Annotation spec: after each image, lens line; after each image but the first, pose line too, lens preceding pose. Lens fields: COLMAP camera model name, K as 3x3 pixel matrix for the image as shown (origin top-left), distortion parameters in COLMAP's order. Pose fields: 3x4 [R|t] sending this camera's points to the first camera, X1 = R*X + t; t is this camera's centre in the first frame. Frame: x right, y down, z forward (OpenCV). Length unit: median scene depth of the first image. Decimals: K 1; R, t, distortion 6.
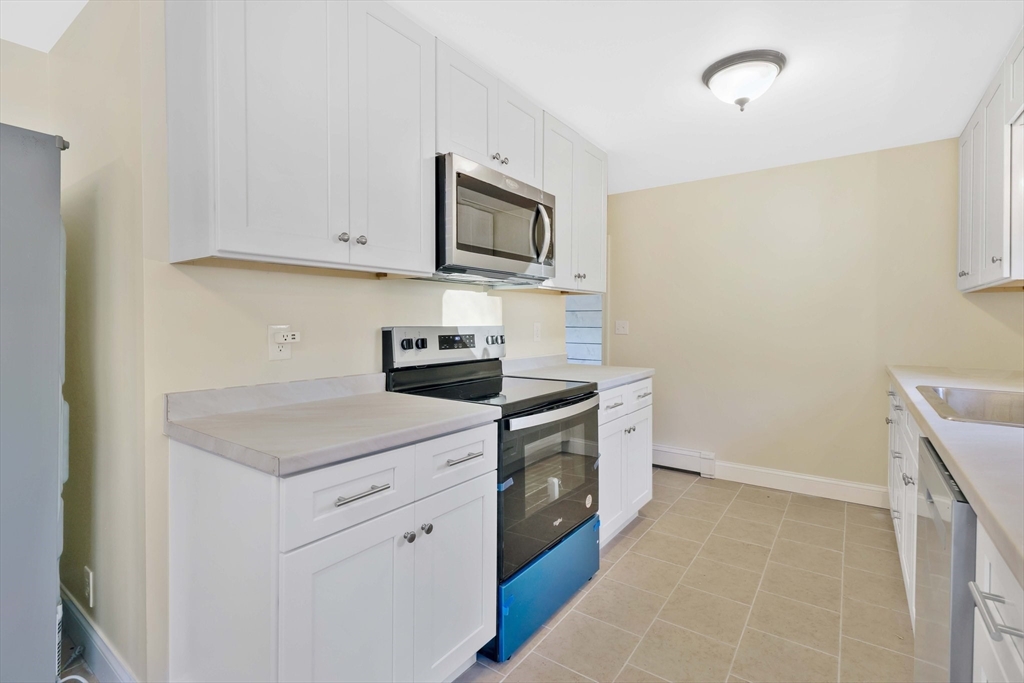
lens RADIAL K [[485.8, 0, 495.3], [0, 485.8, 325.2], [0, 0, 1]] dist [0.001868, -0.001982]
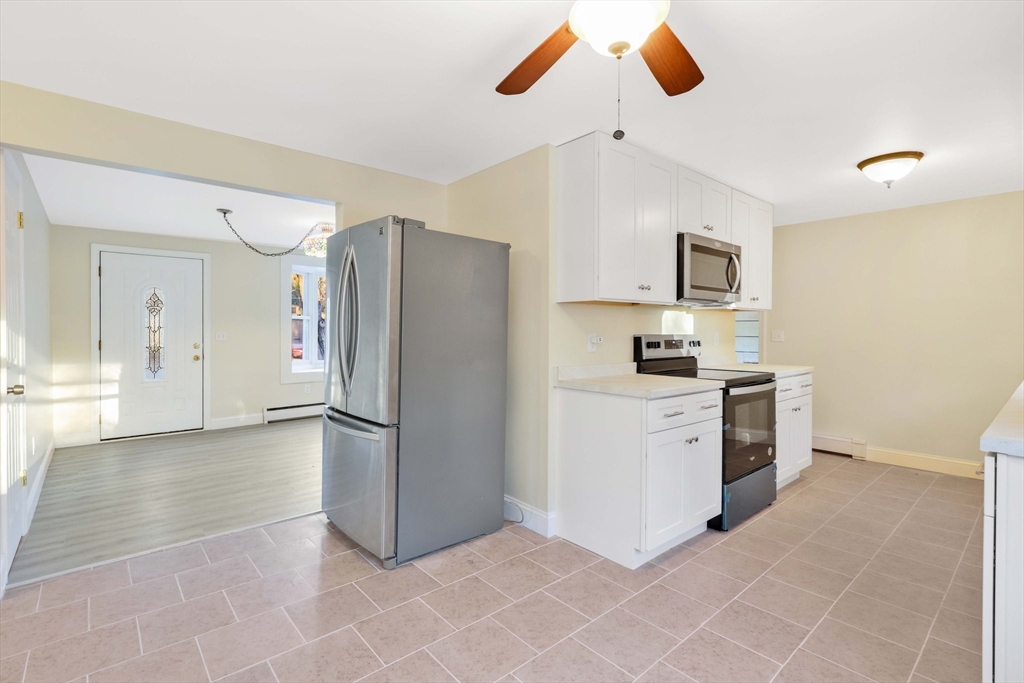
lens RADIAL K [[467.0, 0, 505.5], [0, 467.0, 331.7], [0, 0, 1]] dist [0.014294, -0.003660]
pose [[0.974992, 0.001847, -0.222233, -0.298488], [-0.003013, 0.999983, -0.004909, 0.002763], [0.222220, 0.005456, 0.974981, -0.629890]]
